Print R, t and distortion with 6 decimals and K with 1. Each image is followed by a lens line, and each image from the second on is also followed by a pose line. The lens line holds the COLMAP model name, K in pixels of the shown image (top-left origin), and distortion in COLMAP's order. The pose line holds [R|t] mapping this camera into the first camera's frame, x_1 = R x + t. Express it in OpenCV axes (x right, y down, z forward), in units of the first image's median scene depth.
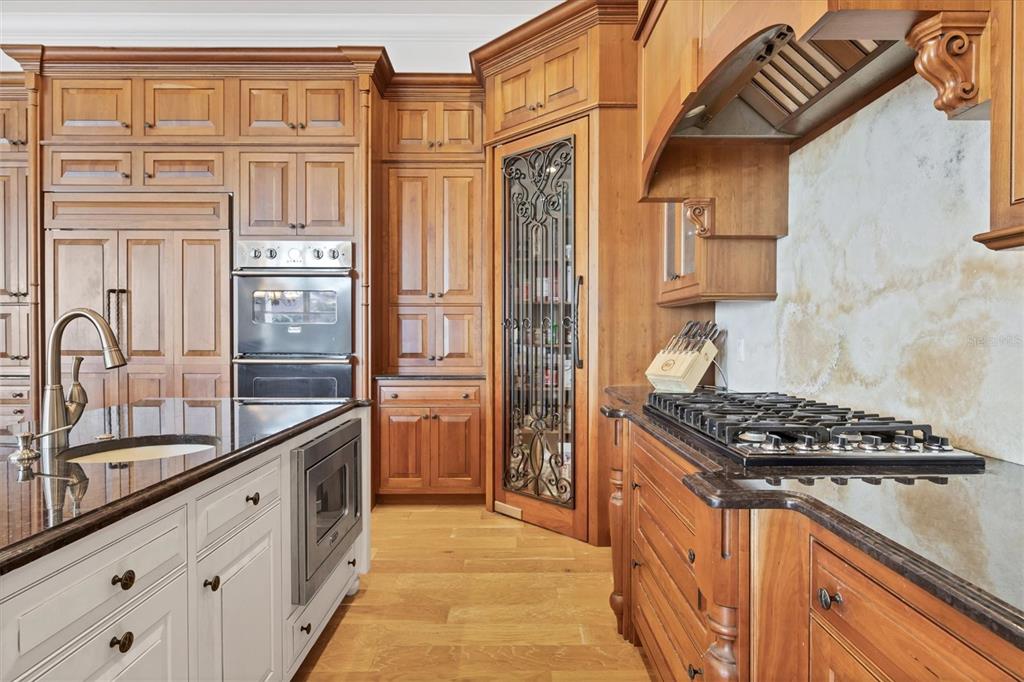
lens RADIAL K [[415.3, 0, 513.2], [0, 415.3, 339.0], [0, 0, 1]] dist [-0.008380, 0.000172]
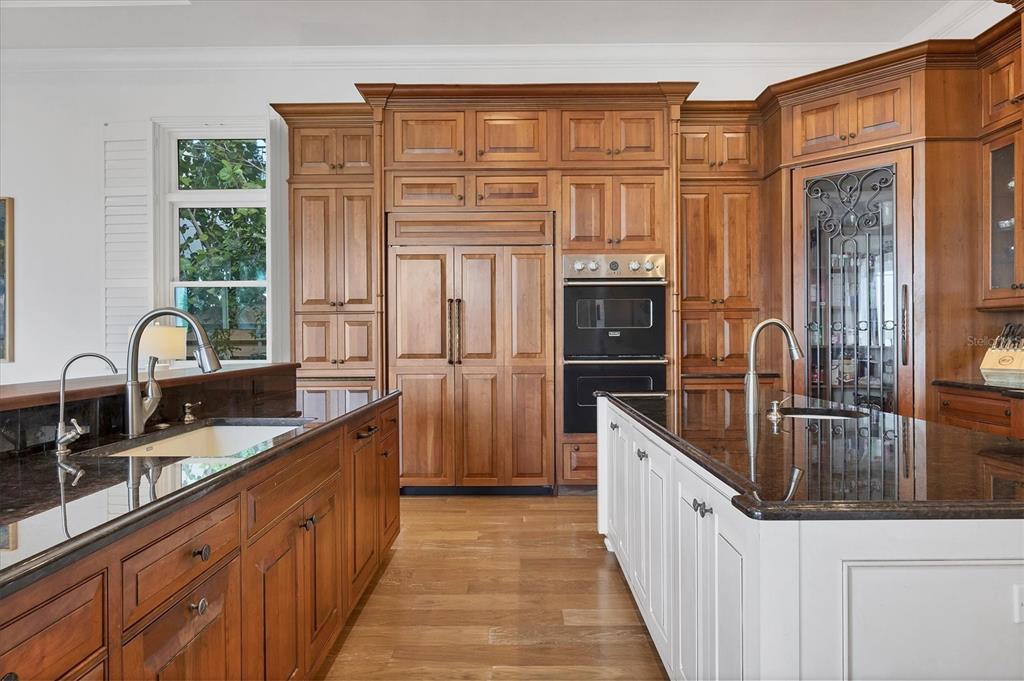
lens RADIAL K [[472.8, 0, 509.7], [0, 472.8, 338.8], [0, 0, 1]] dist [-0.008977, 0.001423]
pose [[0.999852, -0.008304, -0.015036, -0.790594], [0.008119, 0.999891, -0.012313, 0.004615], [0.015137, 0.012189, 0.999811, -0.278127]]
